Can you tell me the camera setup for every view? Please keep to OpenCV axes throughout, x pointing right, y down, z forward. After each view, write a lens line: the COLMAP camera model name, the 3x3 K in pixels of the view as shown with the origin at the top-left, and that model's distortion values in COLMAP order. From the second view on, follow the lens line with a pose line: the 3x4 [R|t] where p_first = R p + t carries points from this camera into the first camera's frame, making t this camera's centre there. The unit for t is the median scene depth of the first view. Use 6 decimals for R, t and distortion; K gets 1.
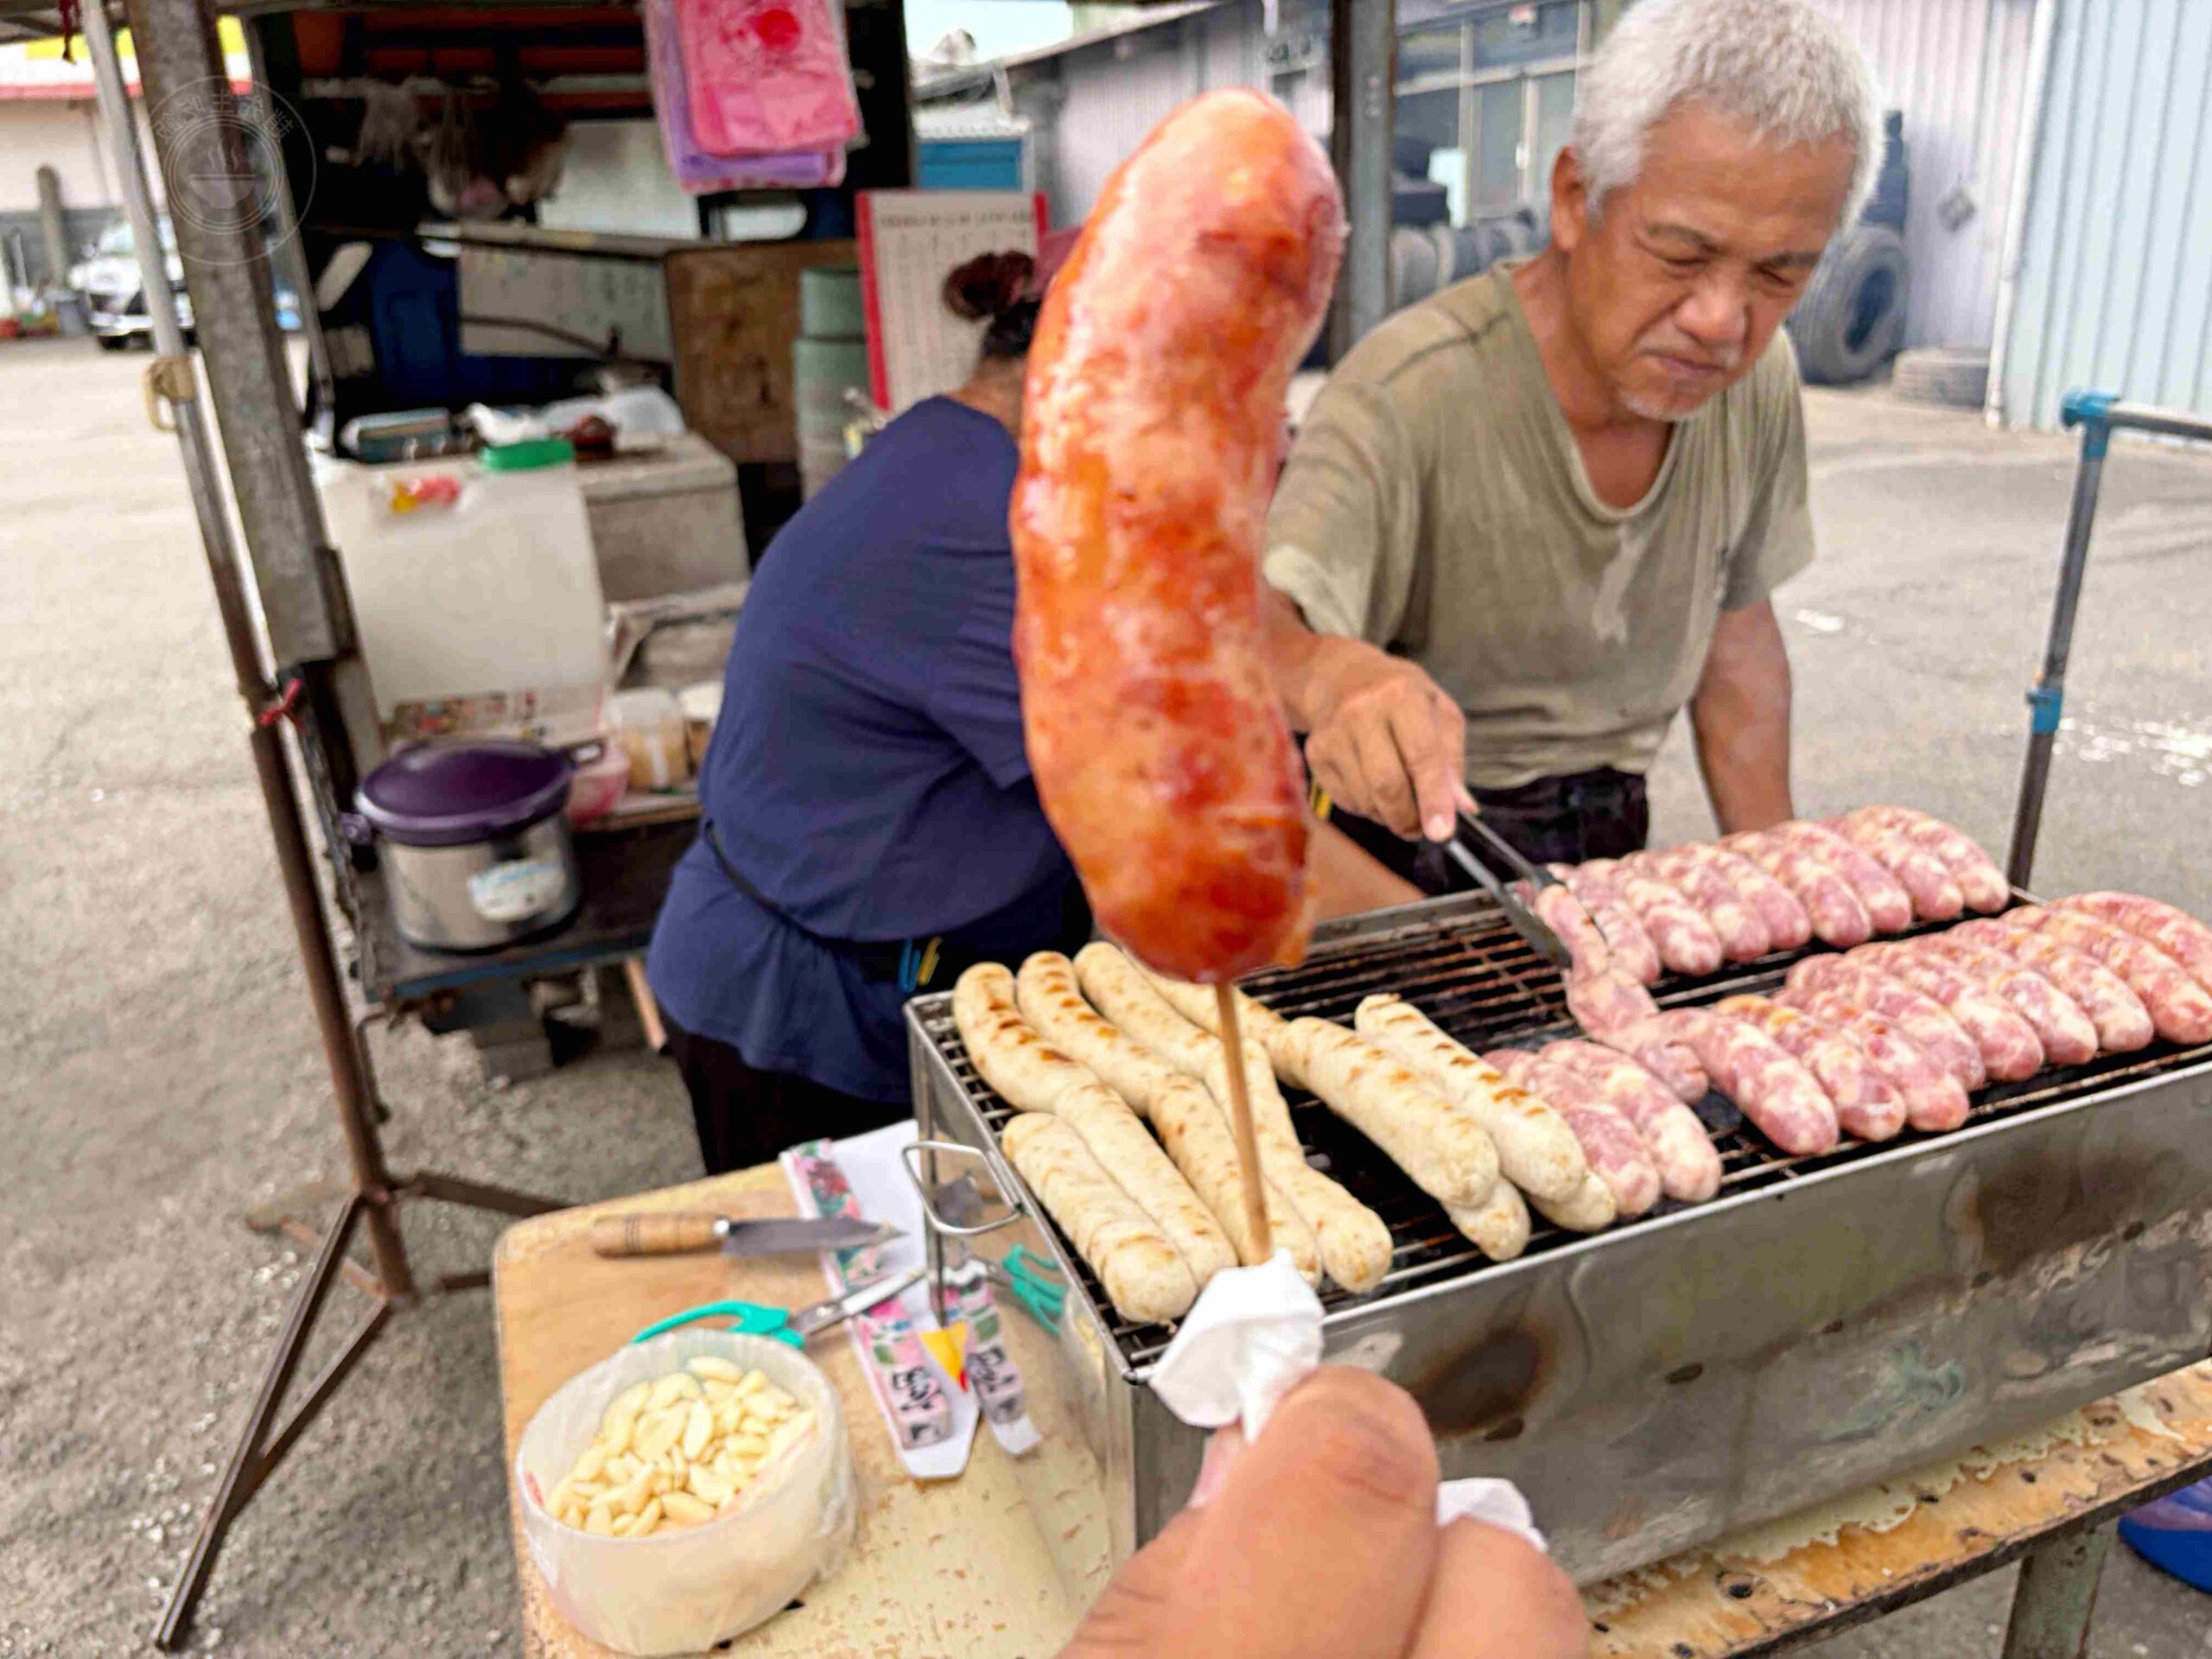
lens RADIAL K [[1694.0, 0, 1111.2], [0, 1694.0, 828.5], [0, 0, 1]] dist [0.037826, -0.064494]
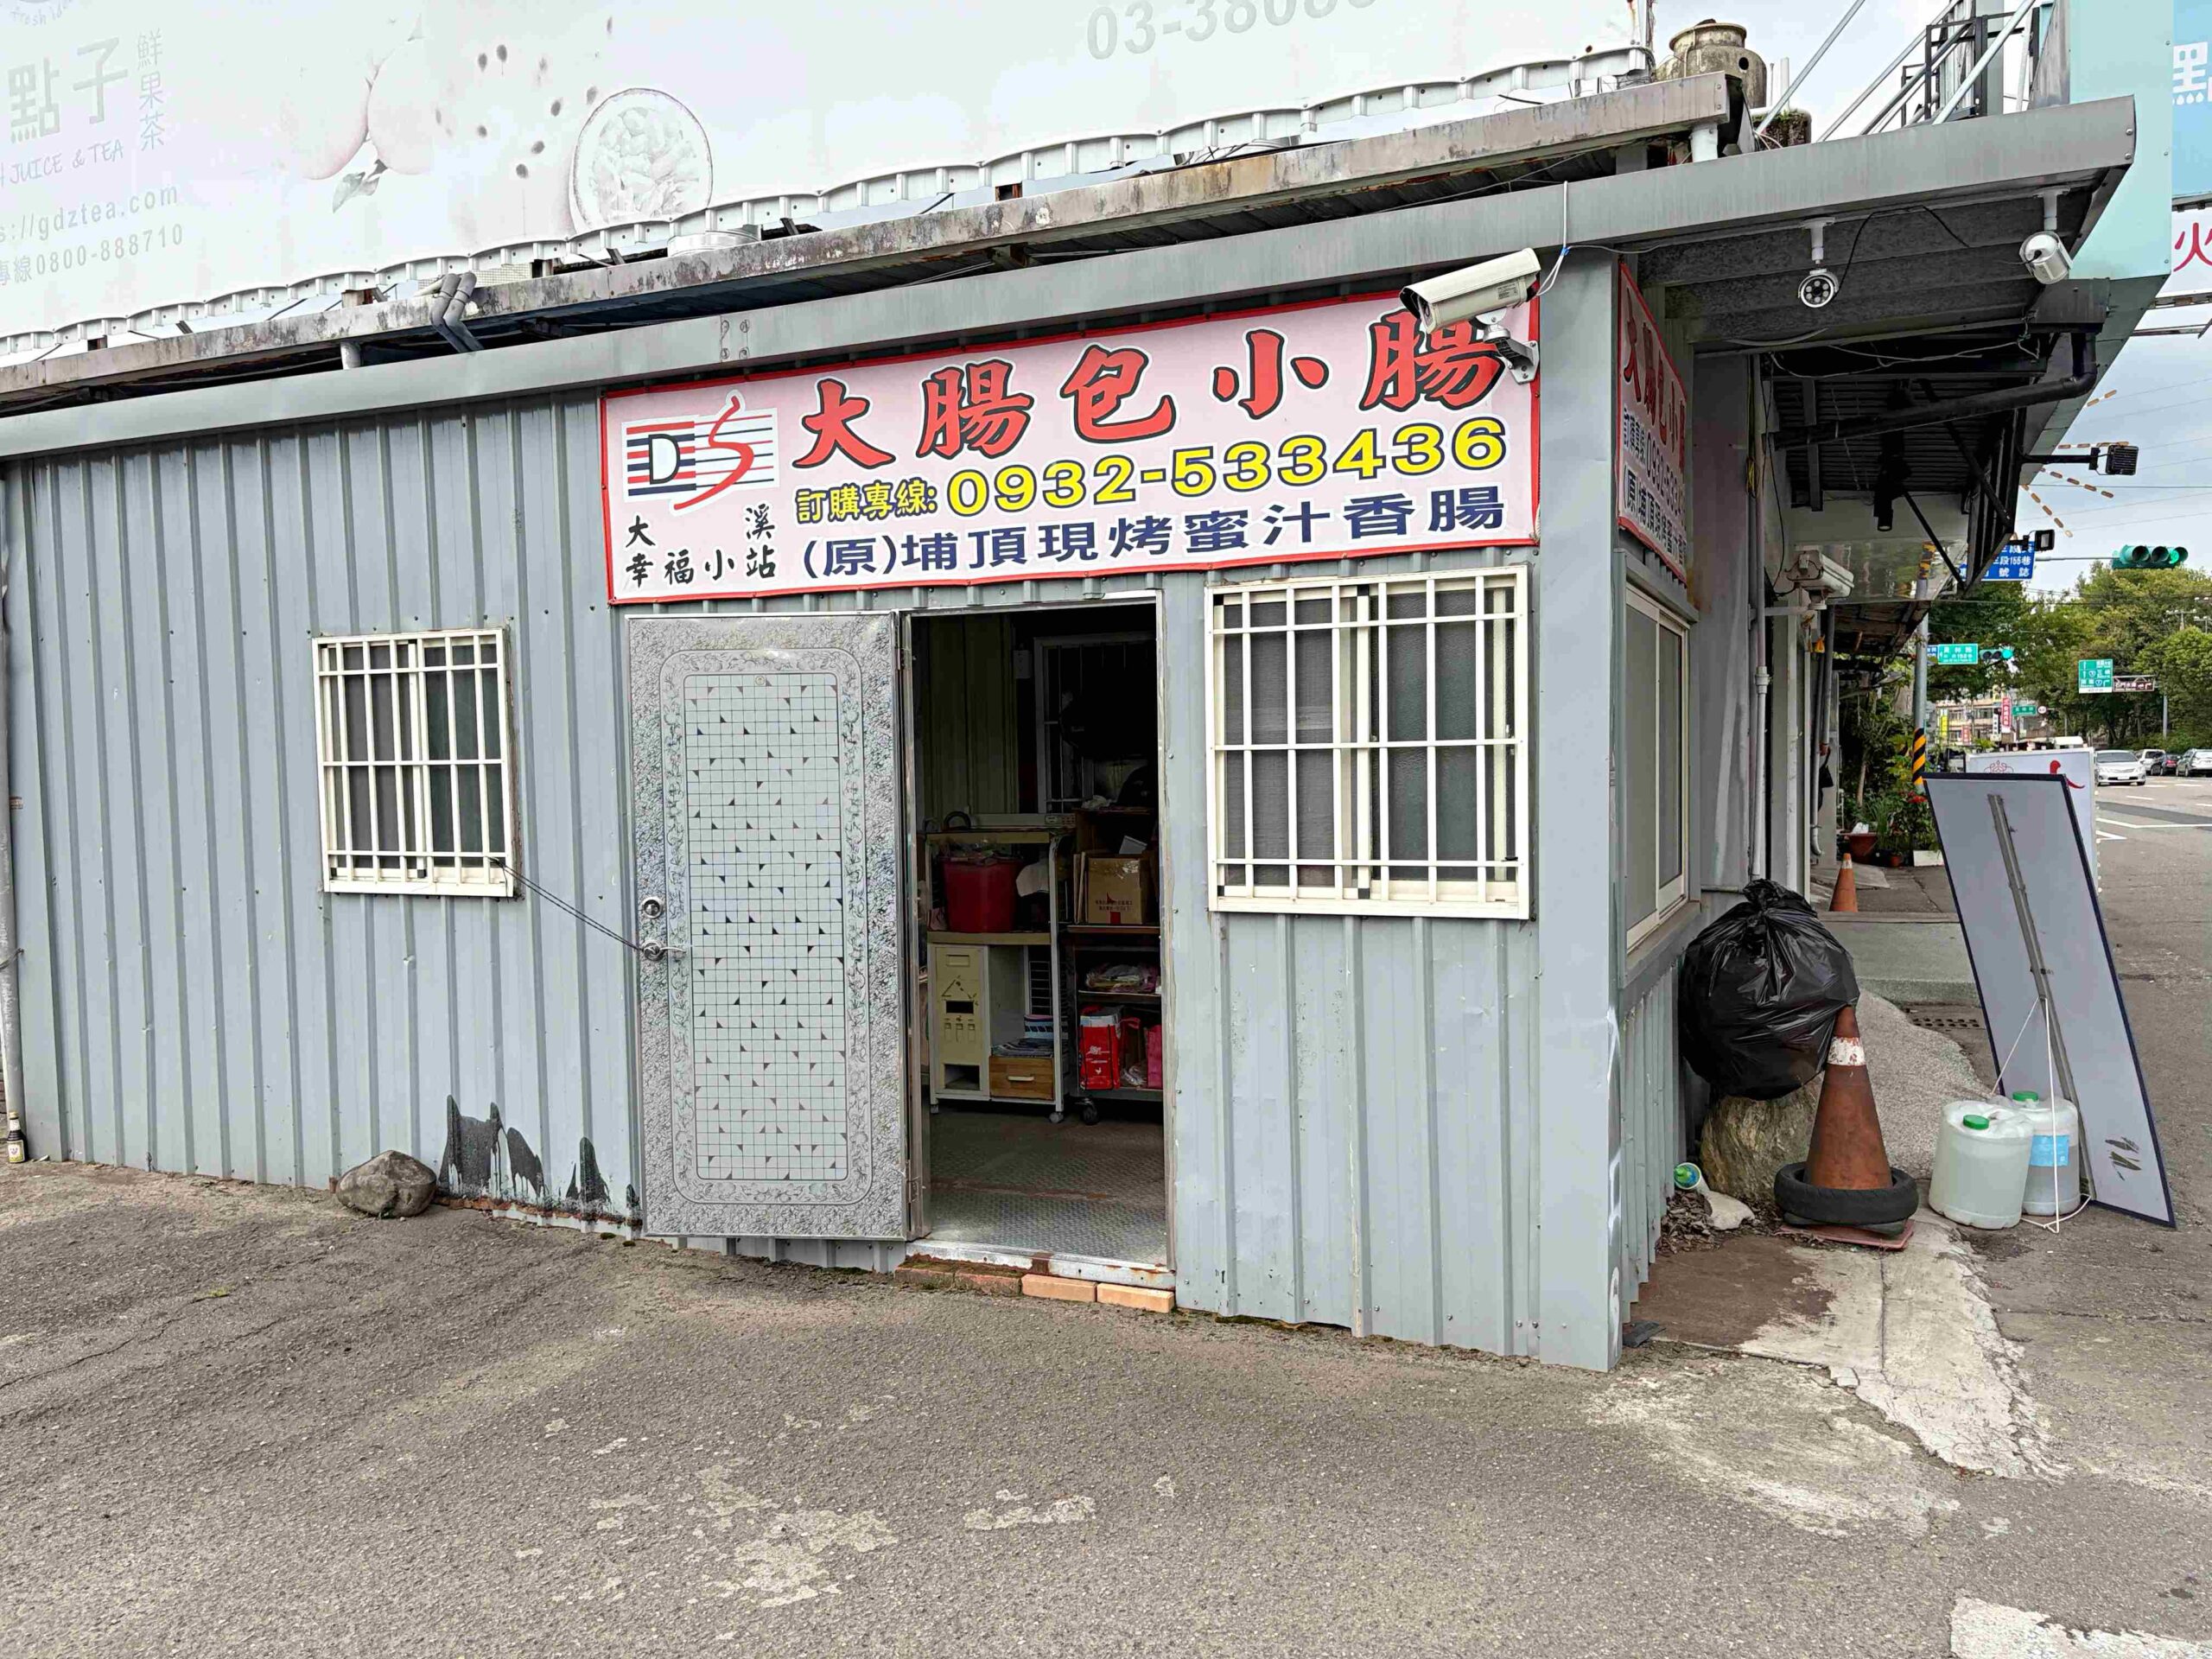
lens RADIAL K [[1618.3, 0, 1114.3], [0, 1618.3, 834.1], [0, 0, 1]] dist [0.100116, -0.138307]
pose [[0.699266, -0.003922, 0.714851, 1.371545], [0.233428, 0.946423, -0.223146, -0.394630], [-0.675677, 0.322904, 0.662717, 0.611280]]
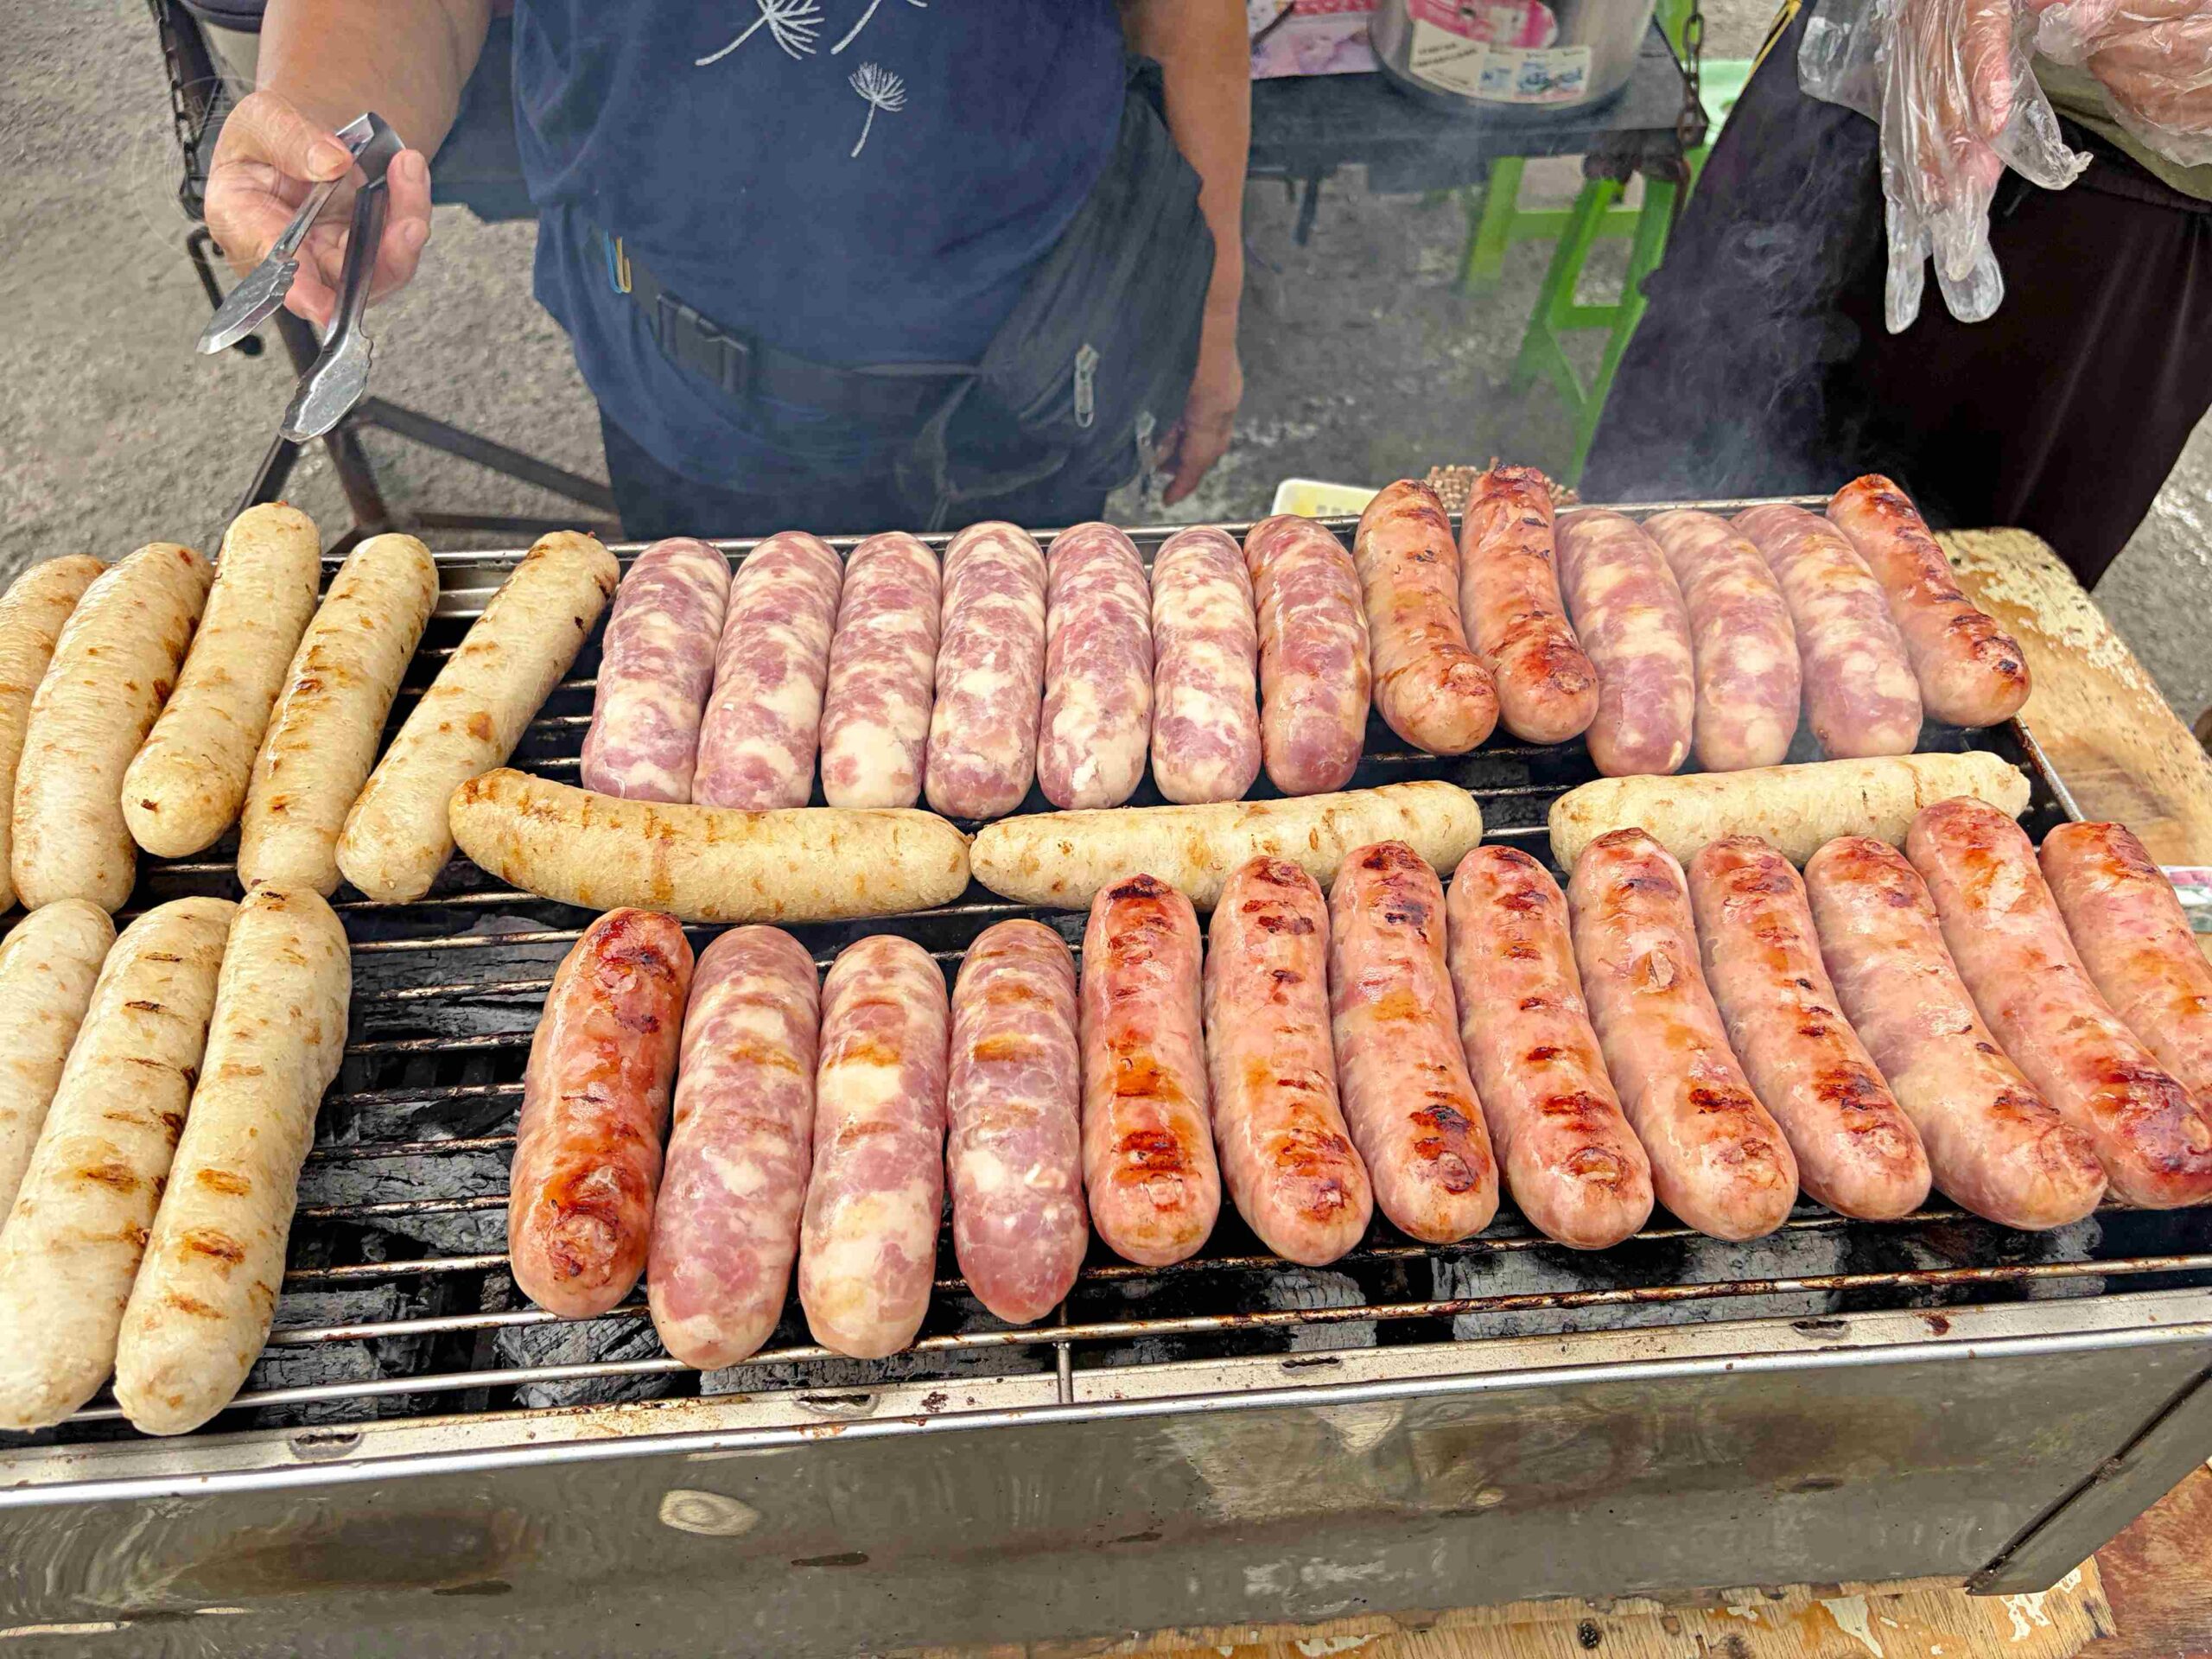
lens RADIAL K [[1688.8, 0, 1093.2], [0, 1688.8, 840.7], [0, 0, 1]] dist [0.052454, -0.074881]
pose [[0.954511, 0.245662, -0.168993, 0.177800], [-0.141269, 0.871694, 0.469247, -0.075630], [0.262587, -0.424027, 0.866746, 0.231520]]
